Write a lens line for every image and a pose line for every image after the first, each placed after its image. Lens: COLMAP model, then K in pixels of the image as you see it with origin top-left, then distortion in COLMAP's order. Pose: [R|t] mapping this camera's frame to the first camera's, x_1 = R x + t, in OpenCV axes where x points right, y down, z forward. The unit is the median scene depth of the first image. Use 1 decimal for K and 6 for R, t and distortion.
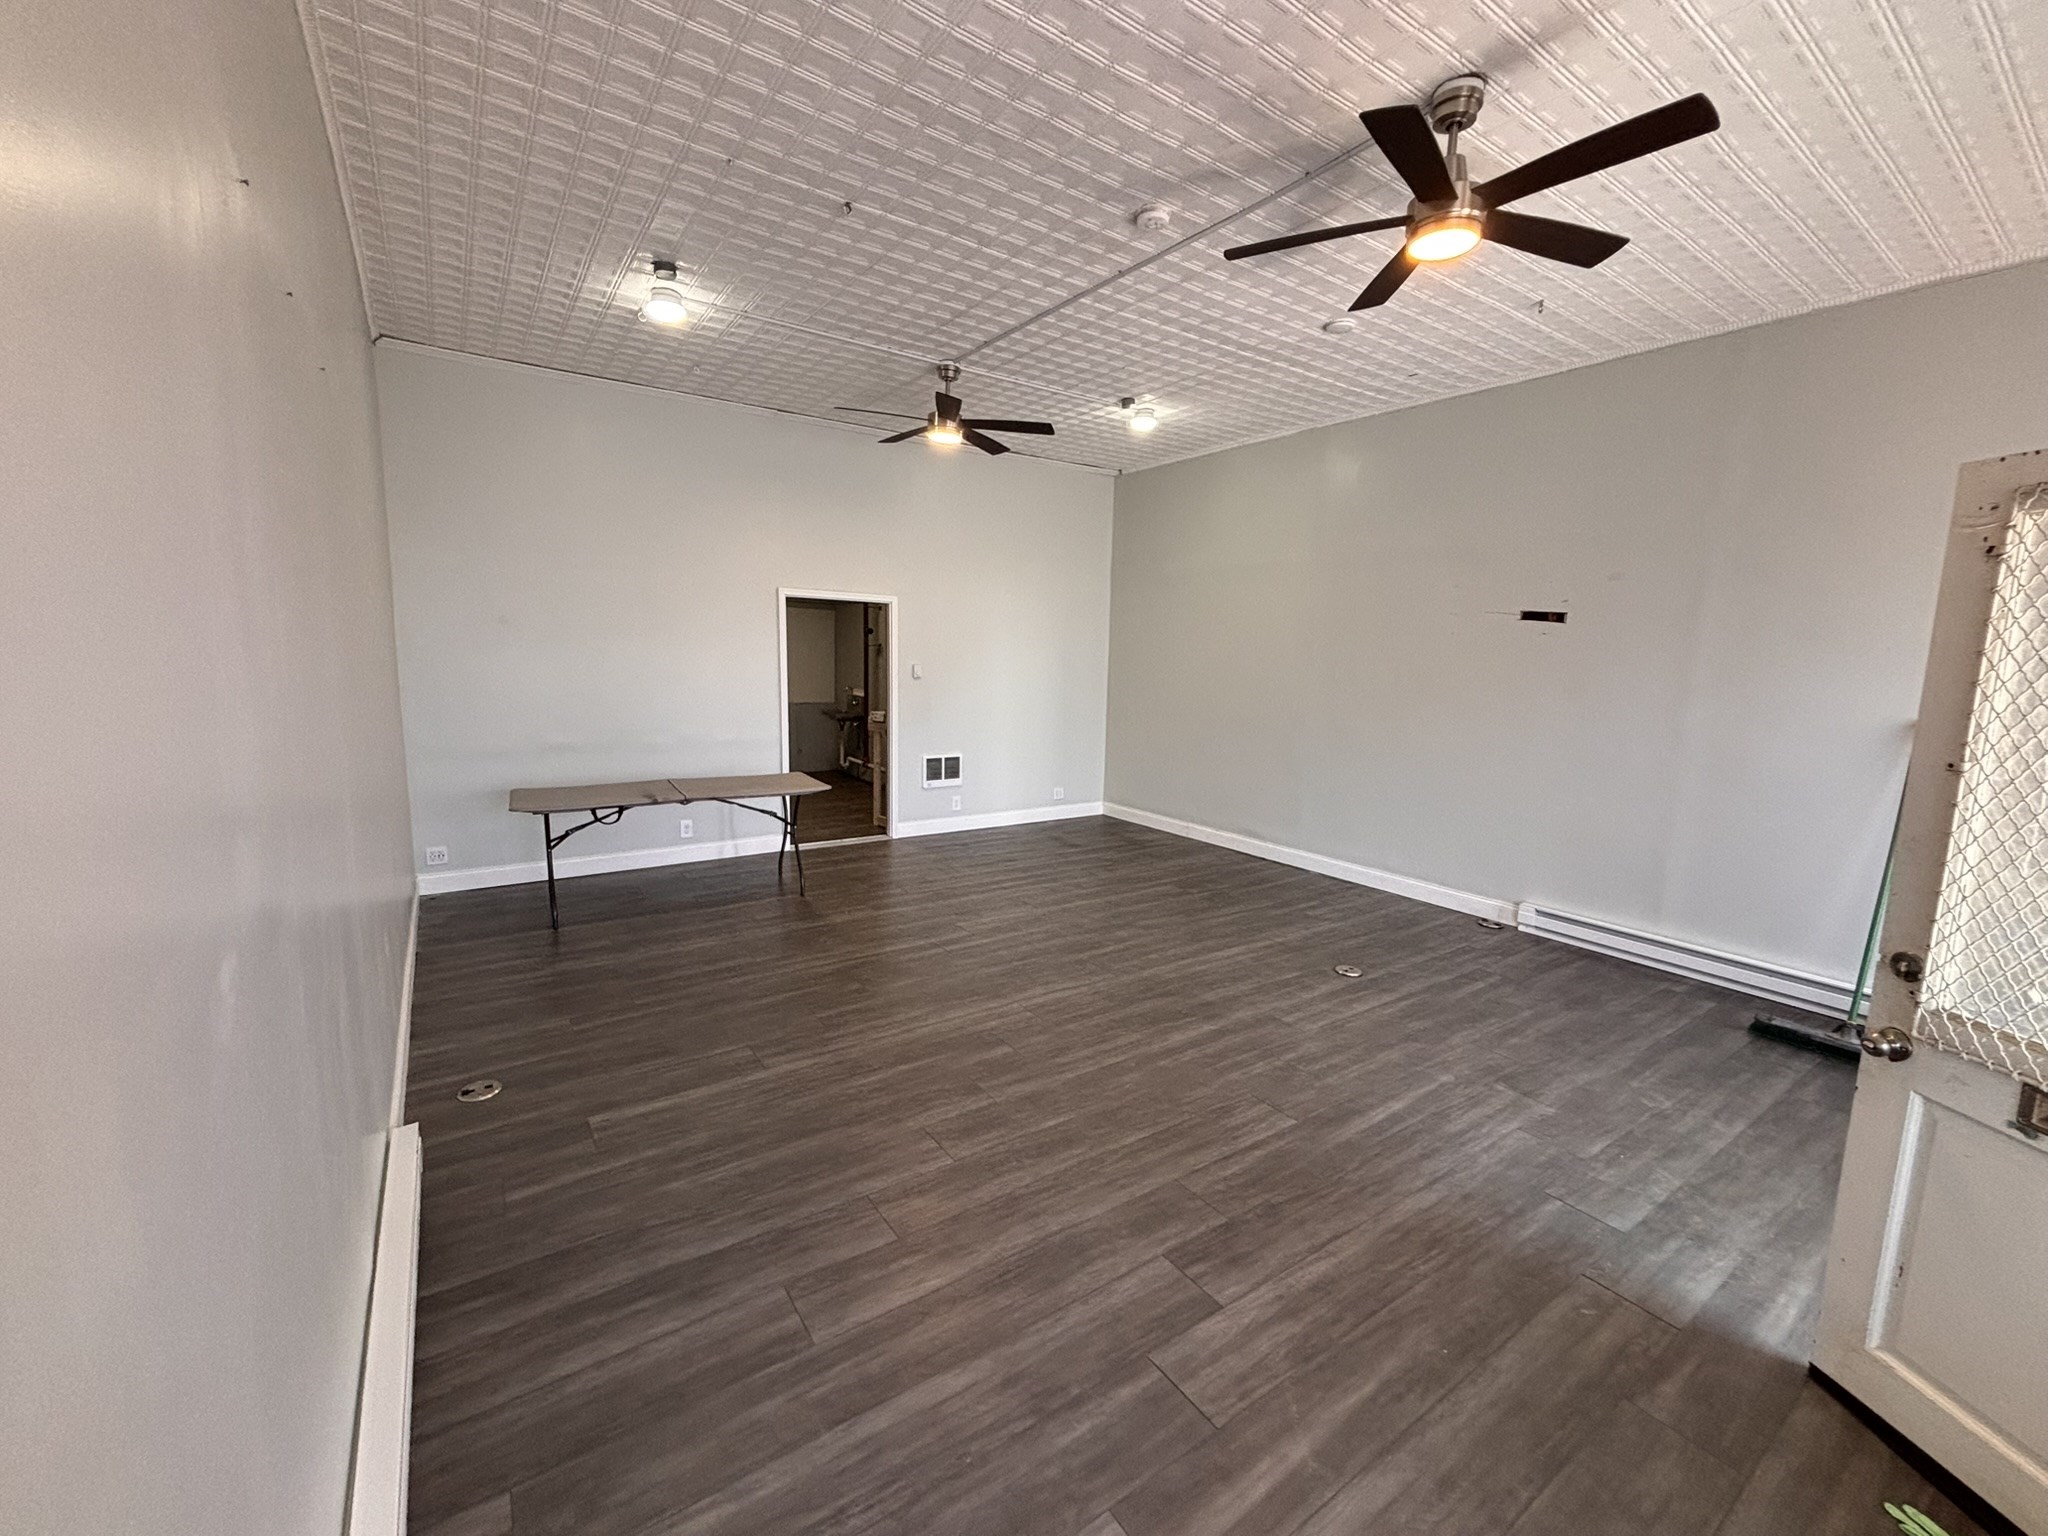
lens RADIAL K [[831.7, 0, 1021.3], [0, 831.7, 765.5], [0, 0, 1]] dist [-0.000077, 0.000467]
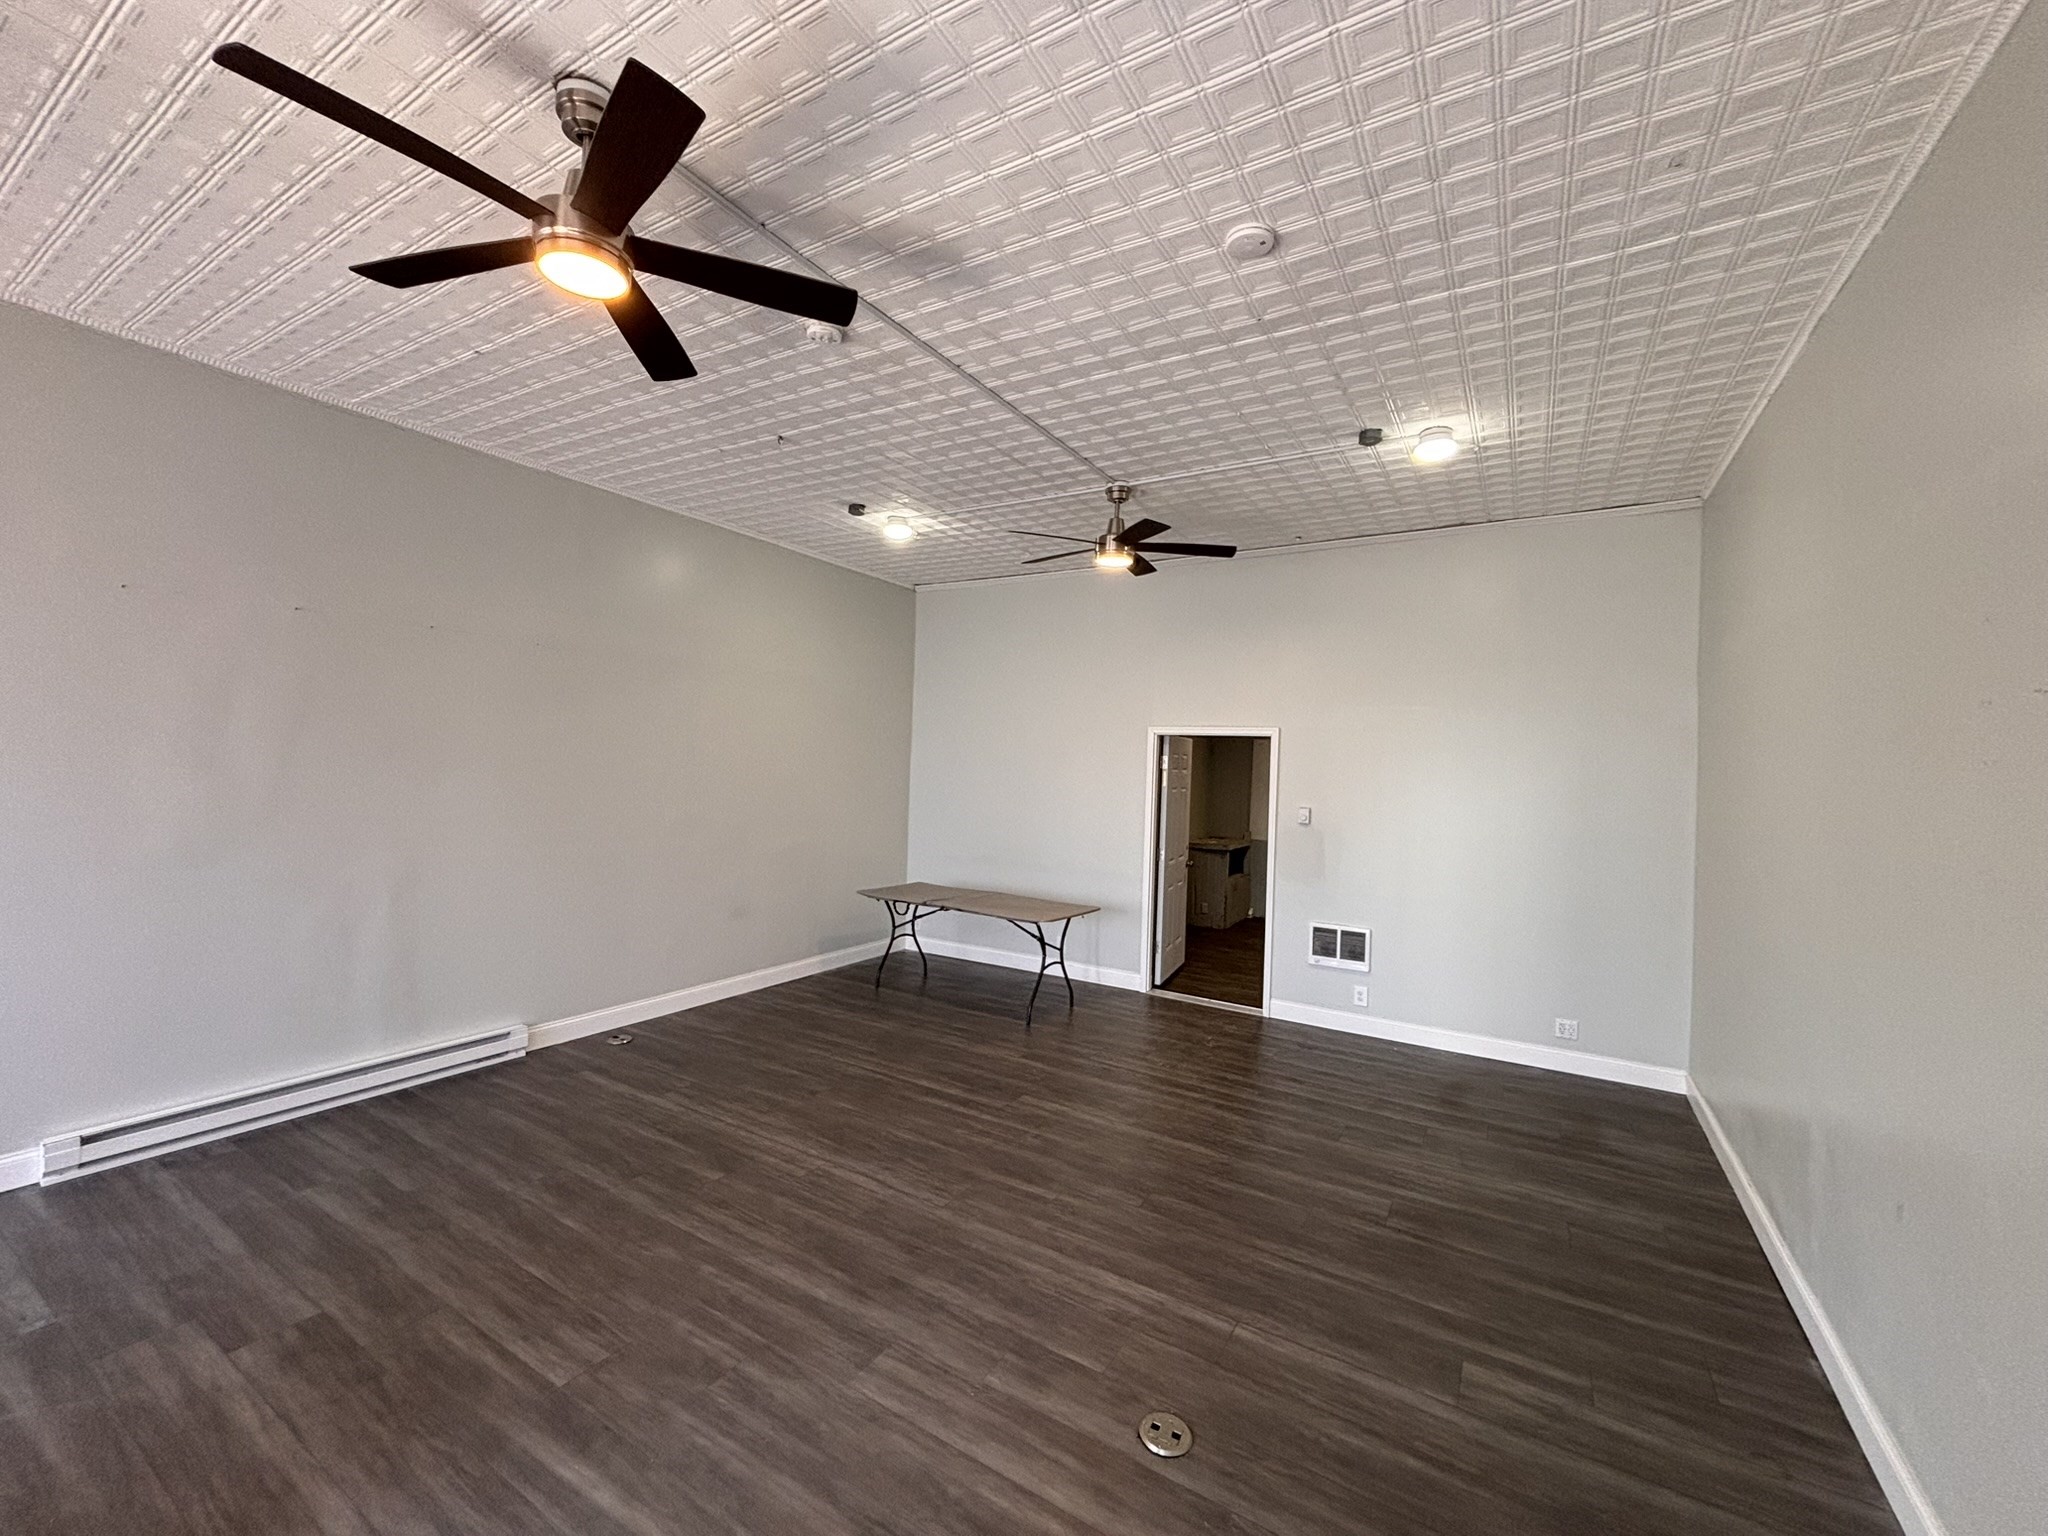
lens RADIAL K [[831.7, 0, 1024.5], [0, 831.7, 767.6], [0, 0, 1]] dist [-0.000077, 0.000467]
pose [[0.410326, -0.005663, -0.911921, 0.842613], [-0.149497, 0.986035, -0.073391, -0.100248], [0.899602, 0.166444, 0.403749, 0.682236]]
